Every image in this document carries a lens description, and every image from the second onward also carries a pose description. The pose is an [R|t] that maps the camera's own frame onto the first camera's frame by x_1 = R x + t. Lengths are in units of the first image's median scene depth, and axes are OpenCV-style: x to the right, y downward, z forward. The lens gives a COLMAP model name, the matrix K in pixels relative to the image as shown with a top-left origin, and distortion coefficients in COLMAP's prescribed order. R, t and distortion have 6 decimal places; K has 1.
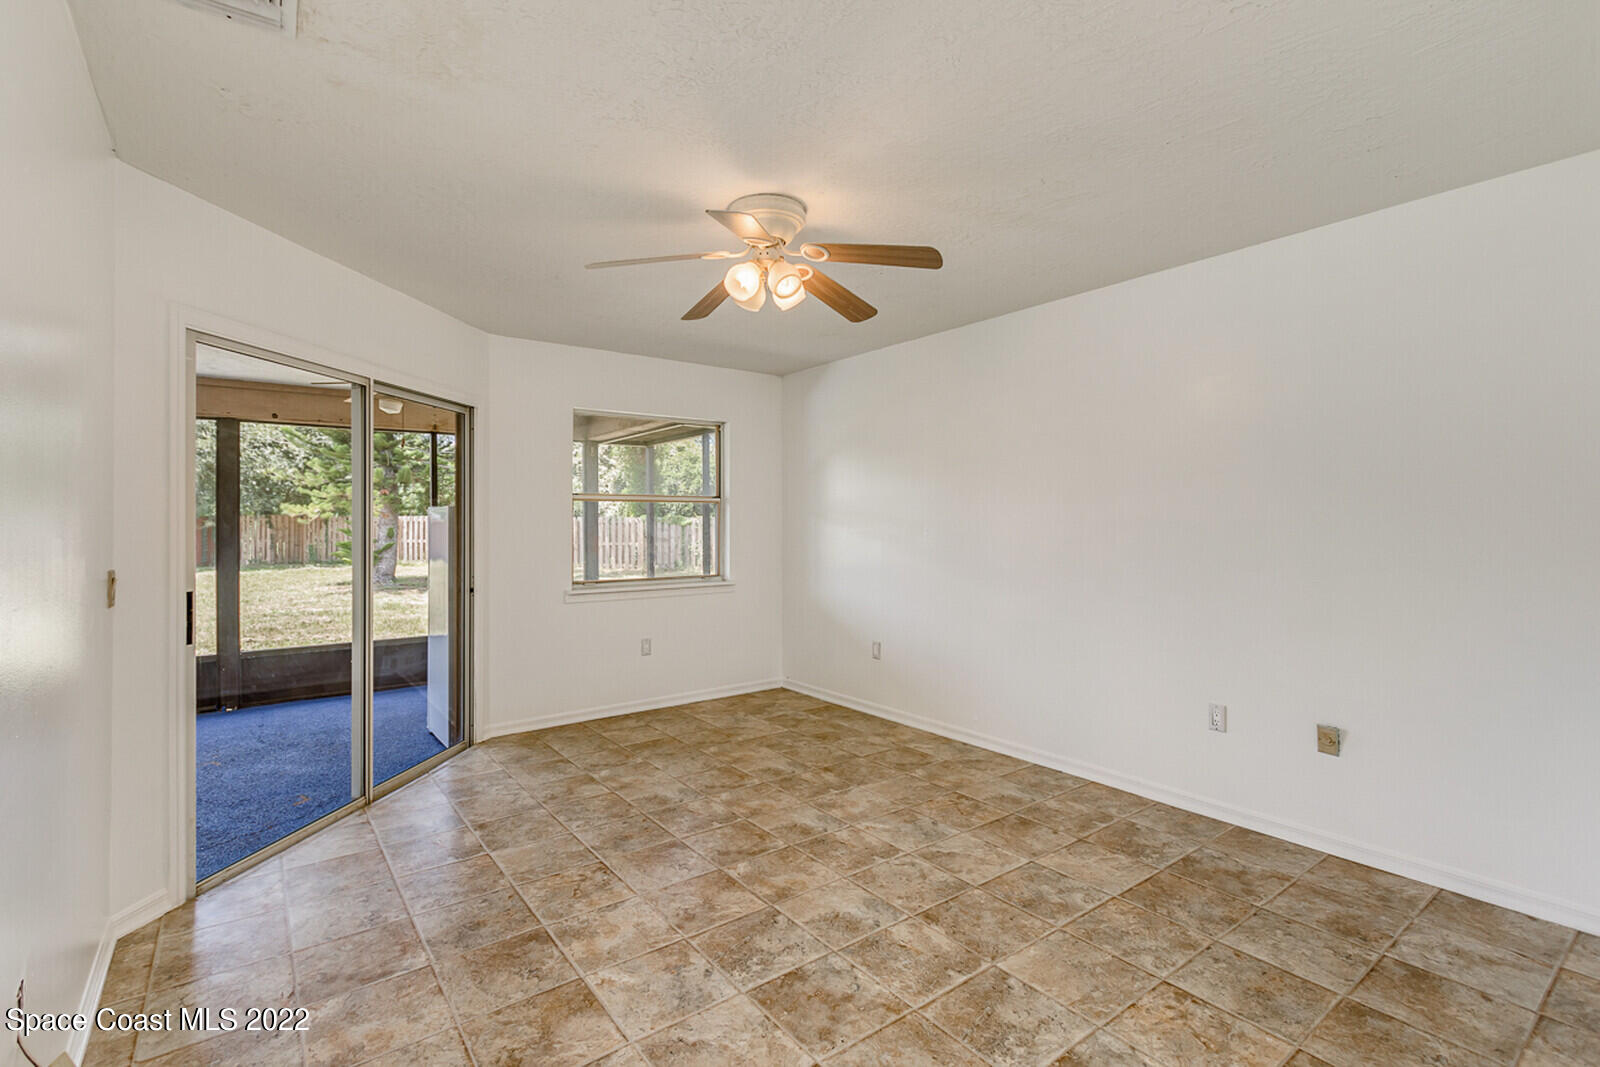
lens RADIAL K [[730.8, 0, 773.8], [0, 730.8, 524.4], [0, 0, 1]] dist [0.007048, 0.000098]
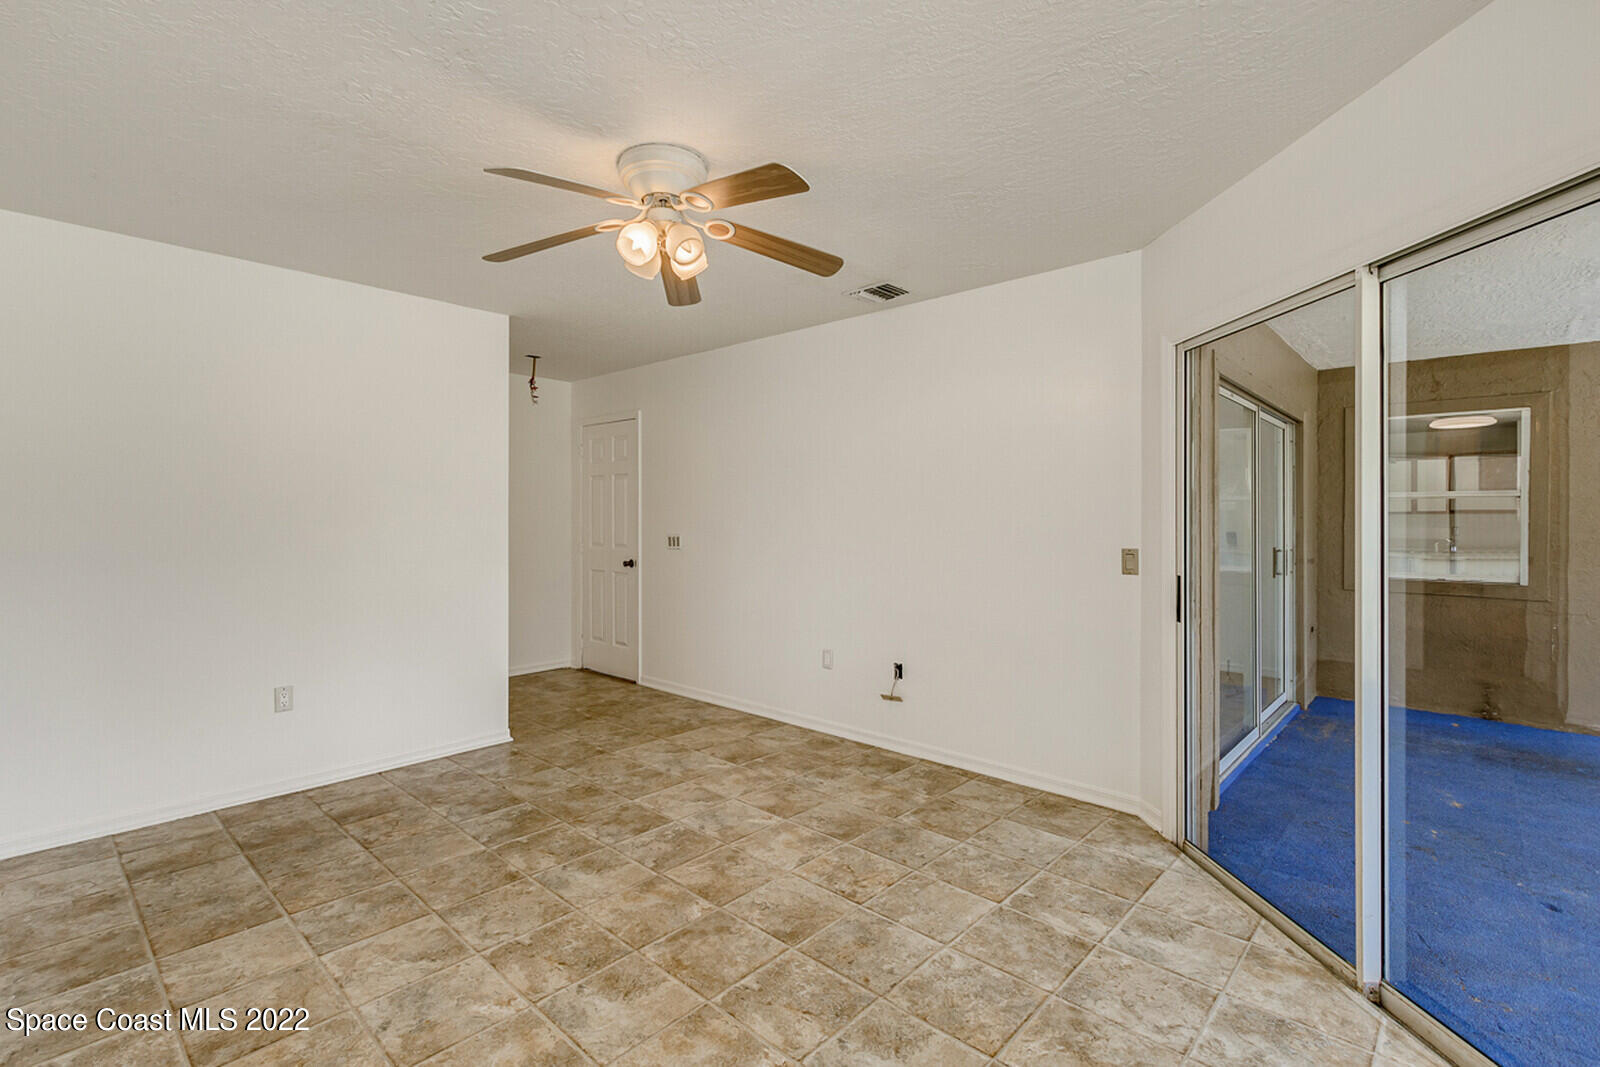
lens RADIAL K [[730.8, 0, 773.8], [0, 730.8, 524.4], [0, 0, 1]] dist [0.007048, 0.000098]
pose [[-0.984764, 0.004979, -0.173826, 0.014724], [0.002422, 0.999886, 0.014920, -0.004063], [0.173881, 0.014271, -0.984663, 1.998174]]
